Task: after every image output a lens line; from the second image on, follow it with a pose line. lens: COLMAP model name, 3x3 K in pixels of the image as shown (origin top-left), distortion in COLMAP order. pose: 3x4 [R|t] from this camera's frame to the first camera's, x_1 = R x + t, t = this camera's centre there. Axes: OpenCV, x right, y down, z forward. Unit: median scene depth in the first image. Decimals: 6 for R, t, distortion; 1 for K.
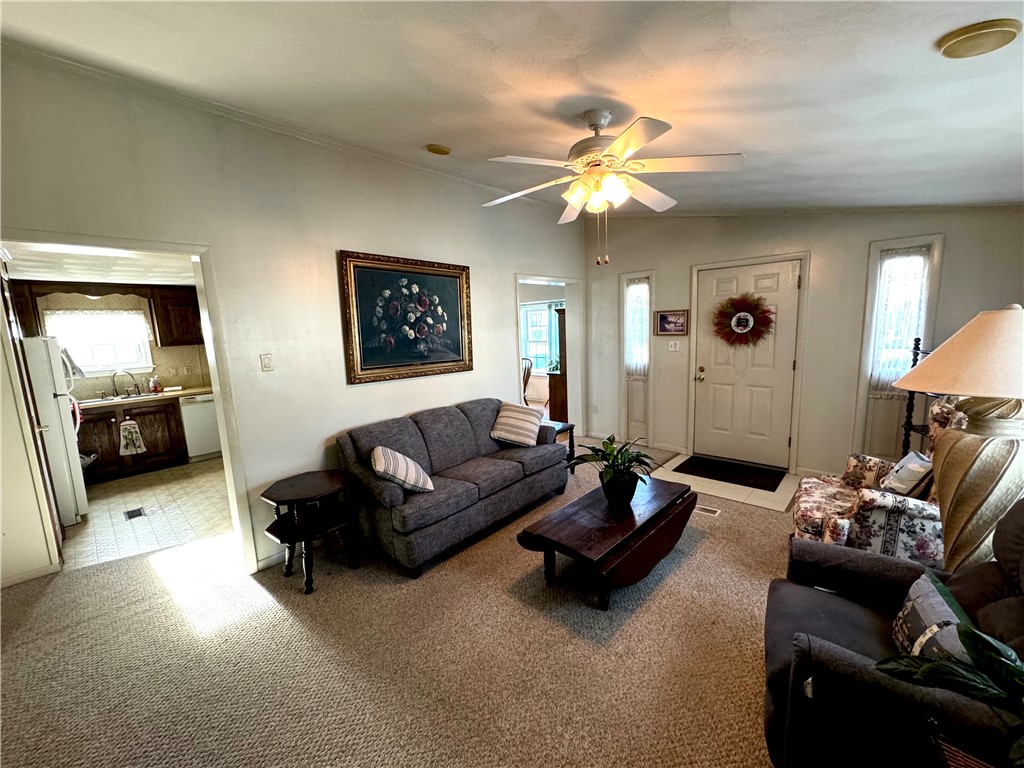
lens RADIAL K [[405.7, 0, 512.0], [0, 405.7, 384.0], [0, 0, 1]] dist [-0.001656, 0.000161]
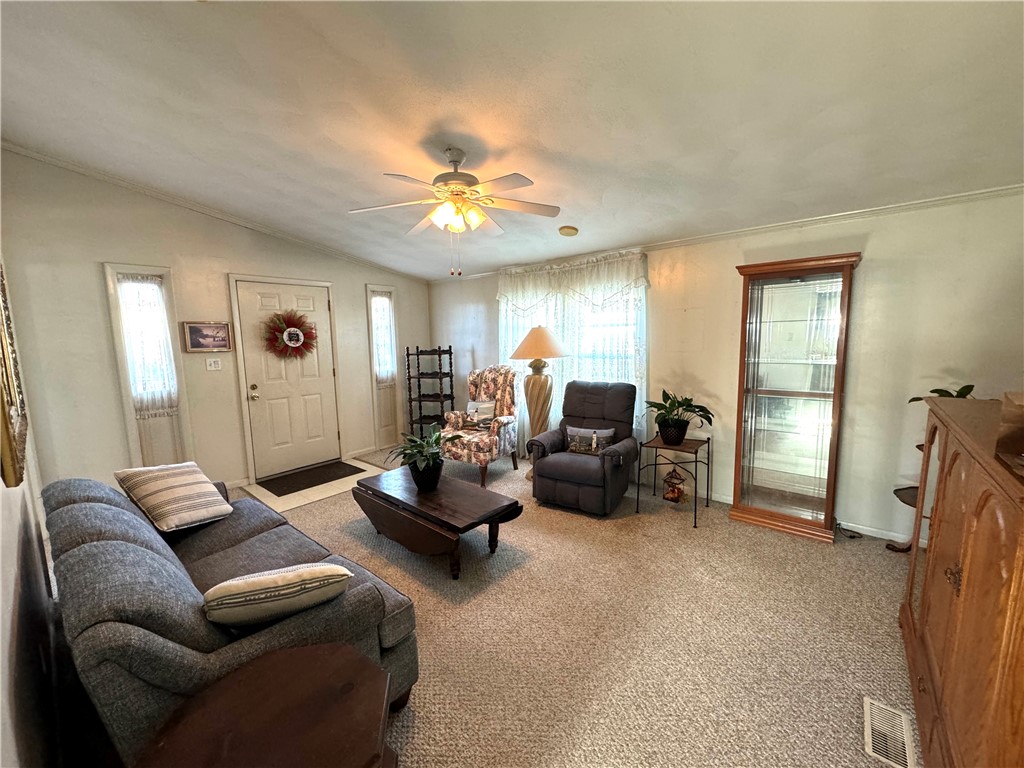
lens RADIAL K [[405.7, 0, 512.0], [0, 405.7, 384.0], [0, 0, 1]] dist [-0.001656, 0.000161]
pose [[-0.032879, -0.082333, 0.996062, -0.506336], [0.165619, 0.982374, 0.086669, -0.026708], [-0.985642, 0.167817, -0.018663, 0.455614]]
